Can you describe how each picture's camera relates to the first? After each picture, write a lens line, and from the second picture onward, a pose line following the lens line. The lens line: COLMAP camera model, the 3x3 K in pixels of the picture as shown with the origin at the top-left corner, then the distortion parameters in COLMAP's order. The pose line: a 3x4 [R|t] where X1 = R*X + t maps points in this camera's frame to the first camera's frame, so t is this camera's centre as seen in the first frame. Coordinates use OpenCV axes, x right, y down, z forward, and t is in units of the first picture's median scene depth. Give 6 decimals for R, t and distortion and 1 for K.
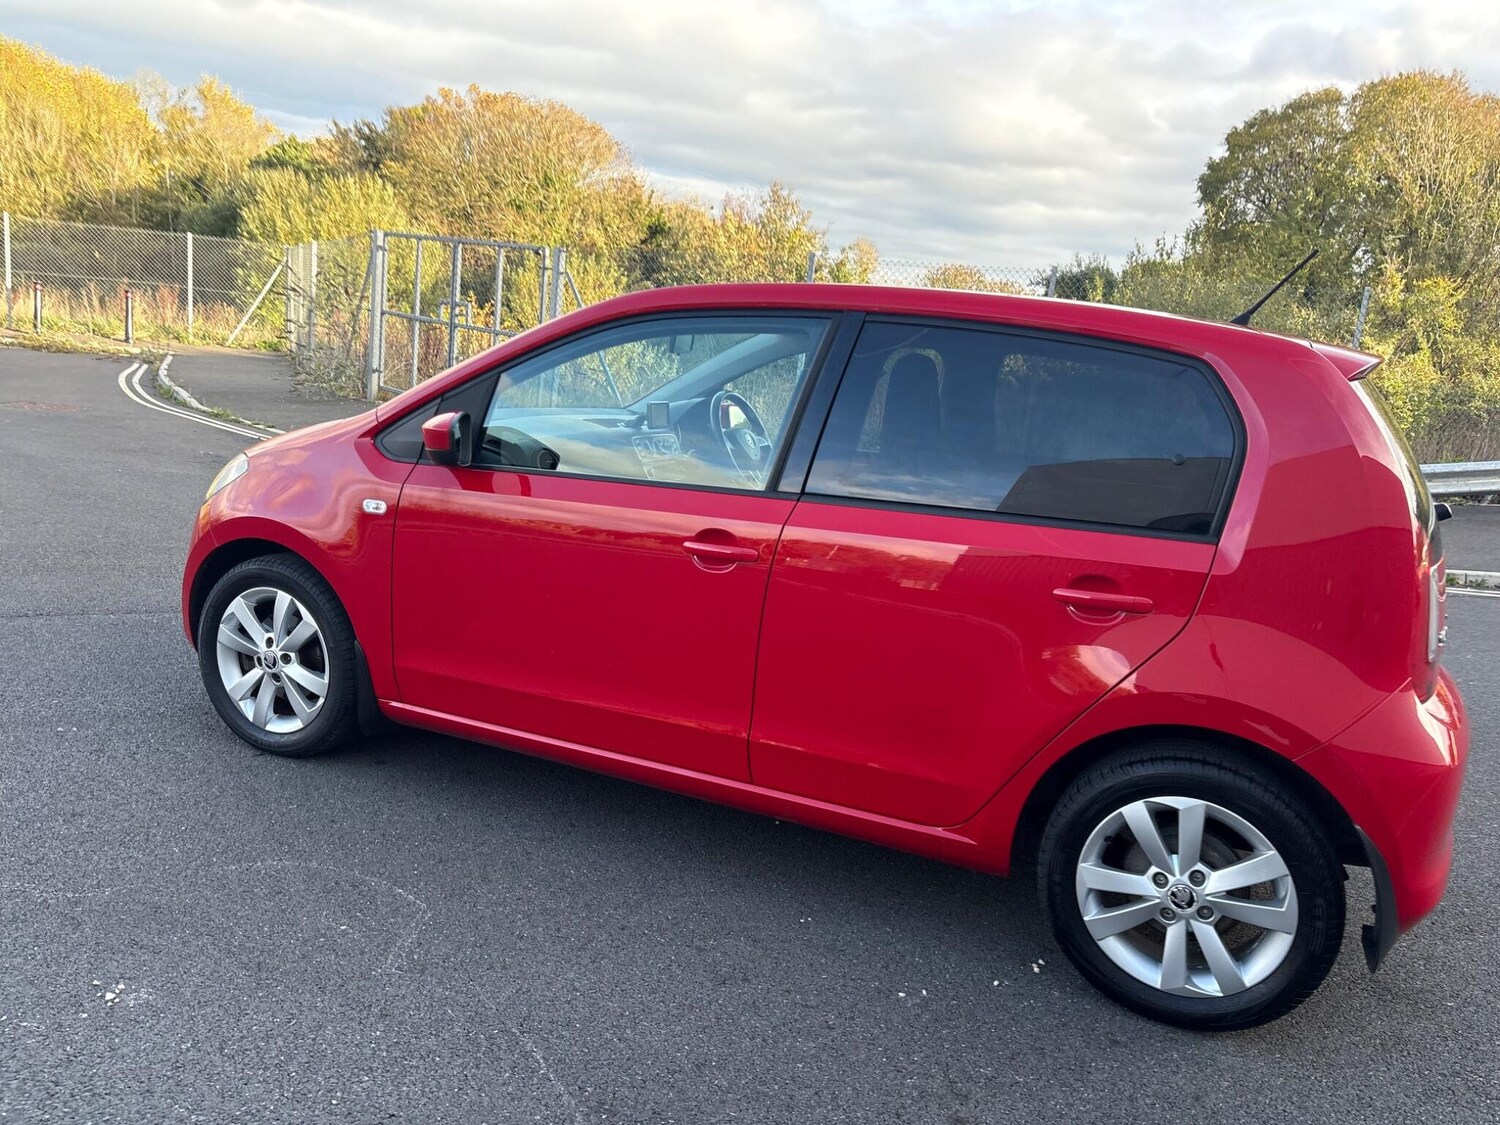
lens RADIAL K [[1132.2, 0, 753.4], [0, 1132.2, 545.1], [0, 0, 1]] dist [0.025974, -0.005899]
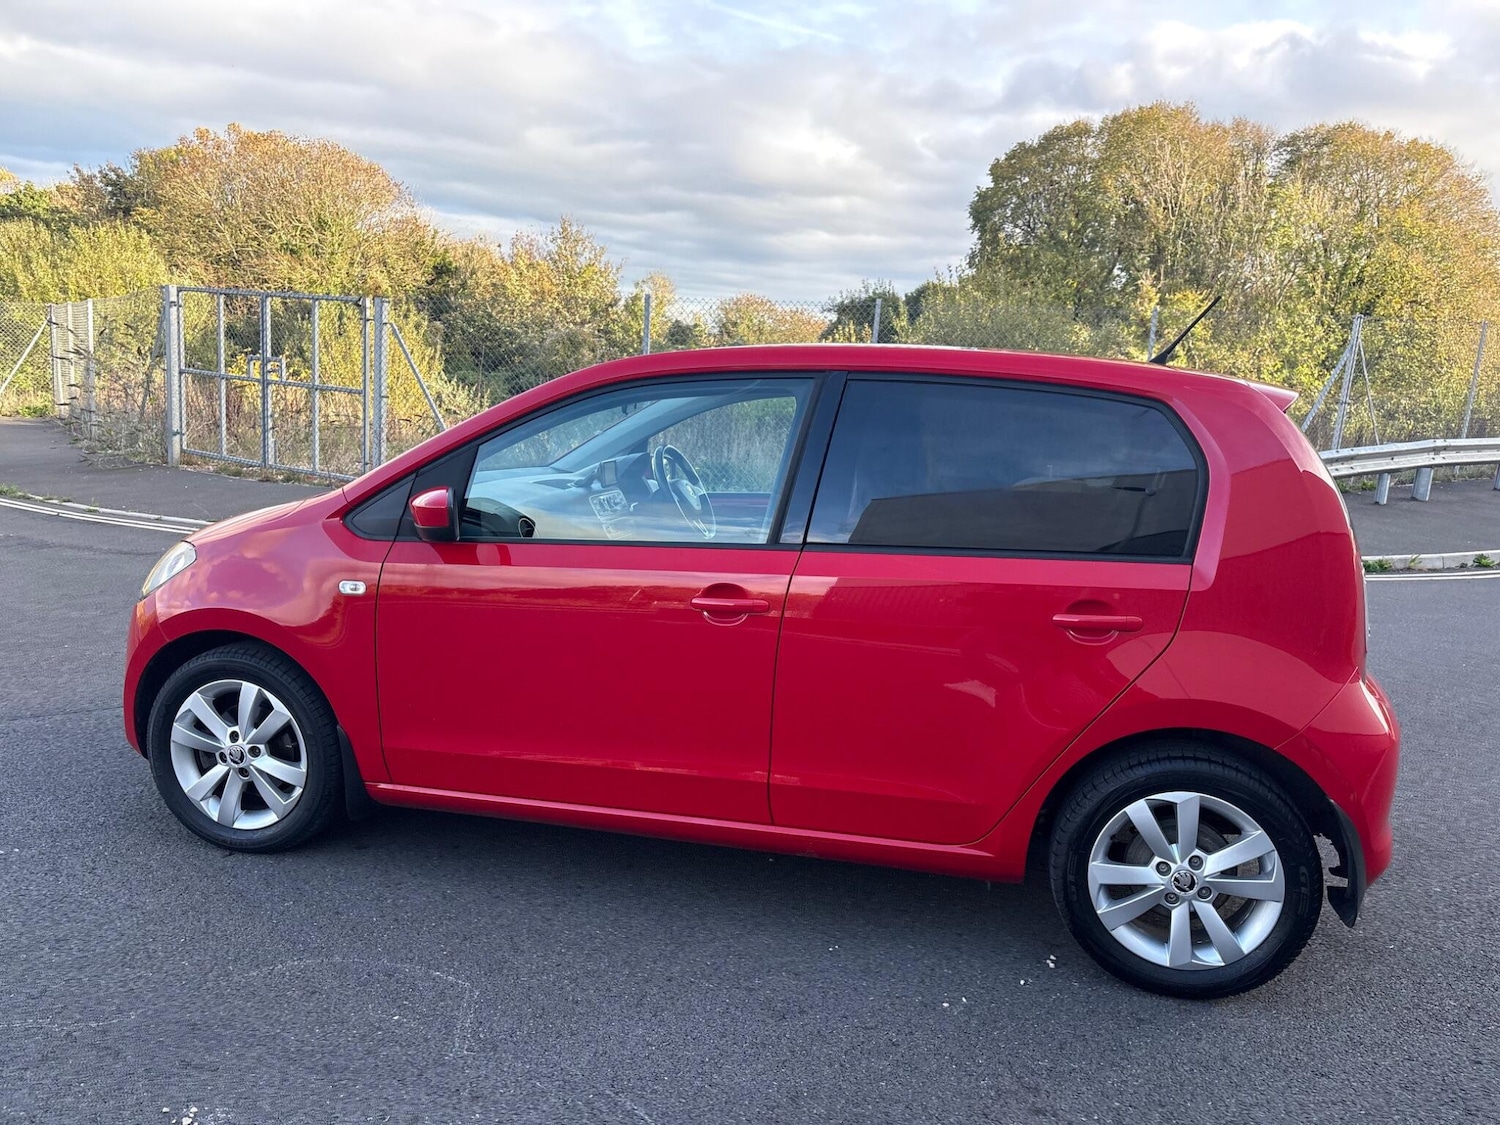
lens RADIAL K [[1129.8, 0, 753.3], [0, 1129.8, 558.7], [0, 0, 1]] dist [0.043256, -0.038876]
pose [[0.983293, -0.077060, 0.164914, -0.147135], [0.079660, 0.996780, -0.009201, -0.021465], [-0.163674, 0.022185, 0.986265, -0.027055]]
